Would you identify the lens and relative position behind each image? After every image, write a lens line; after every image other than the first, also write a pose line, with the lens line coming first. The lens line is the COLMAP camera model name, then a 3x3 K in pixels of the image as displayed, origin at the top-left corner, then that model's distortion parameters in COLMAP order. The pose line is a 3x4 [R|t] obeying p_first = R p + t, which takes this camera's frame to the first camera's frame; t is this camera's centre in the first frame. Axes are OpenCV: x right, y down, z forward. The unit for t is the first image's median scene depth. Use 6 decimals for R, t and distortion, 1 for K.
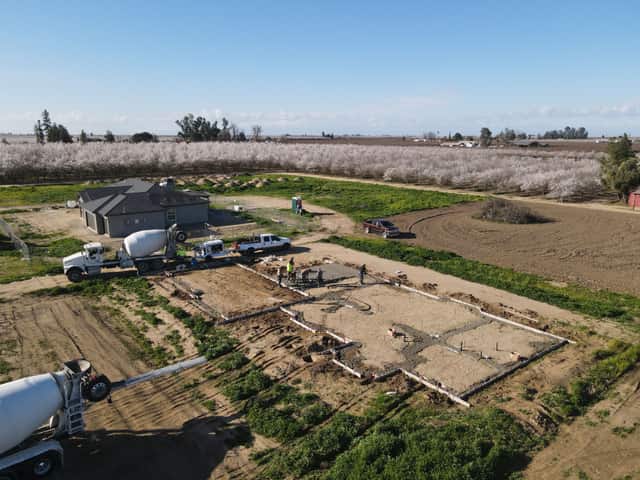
lens RADIAL K [[466.3, 0, 314.1], [0, 466.3, 239.1], [0, 0, 1]] dist [0.006074, 0.003988]
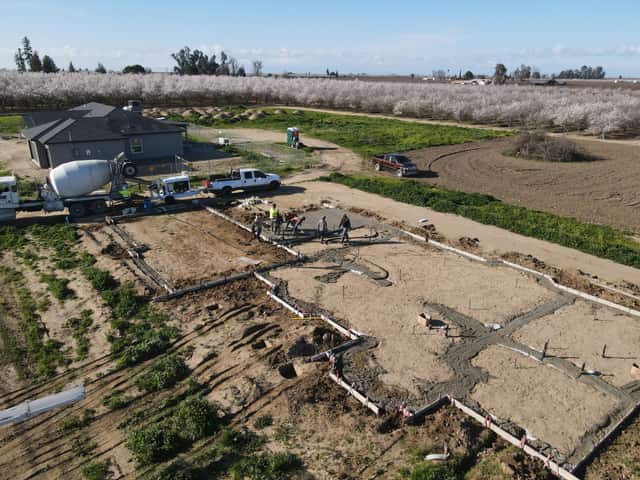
lens RADIAL K [[466.3, 0, 314.1], [0, 466.3, 239.1], [0, 0, 1]] dist [0.006074, 0.003988]
pose [[0.999929, 0.010901, -0.004730, 0.014384], [-0.010249, 0.992617, 0.120861, 0.012899], [0.006013, -0.120804, 0.992658, 0.293947]]
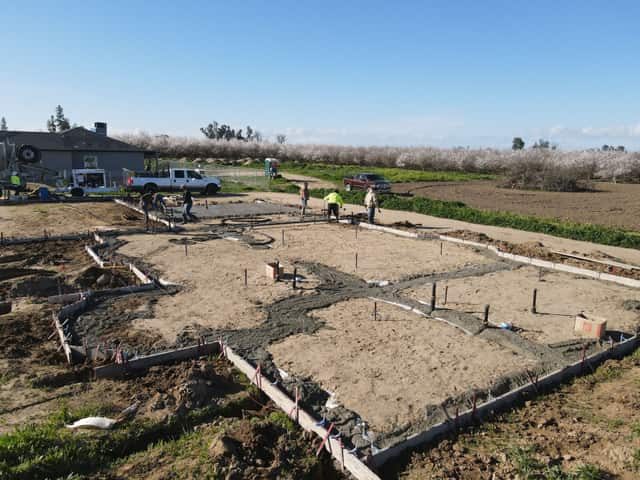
lens RADIAL K [[466.3, 0, 314.1], [0, 466.3, 239.1], [0, 0, 1]] dist [0.006074, 0.003988]
pose [[0.997922, 0.029566, -0.057250, 0.170703], [-0.031478, 0.998966, -0.032791, 0.140004], [0.056222, 0.034525, 0.997821, 0.444868]]
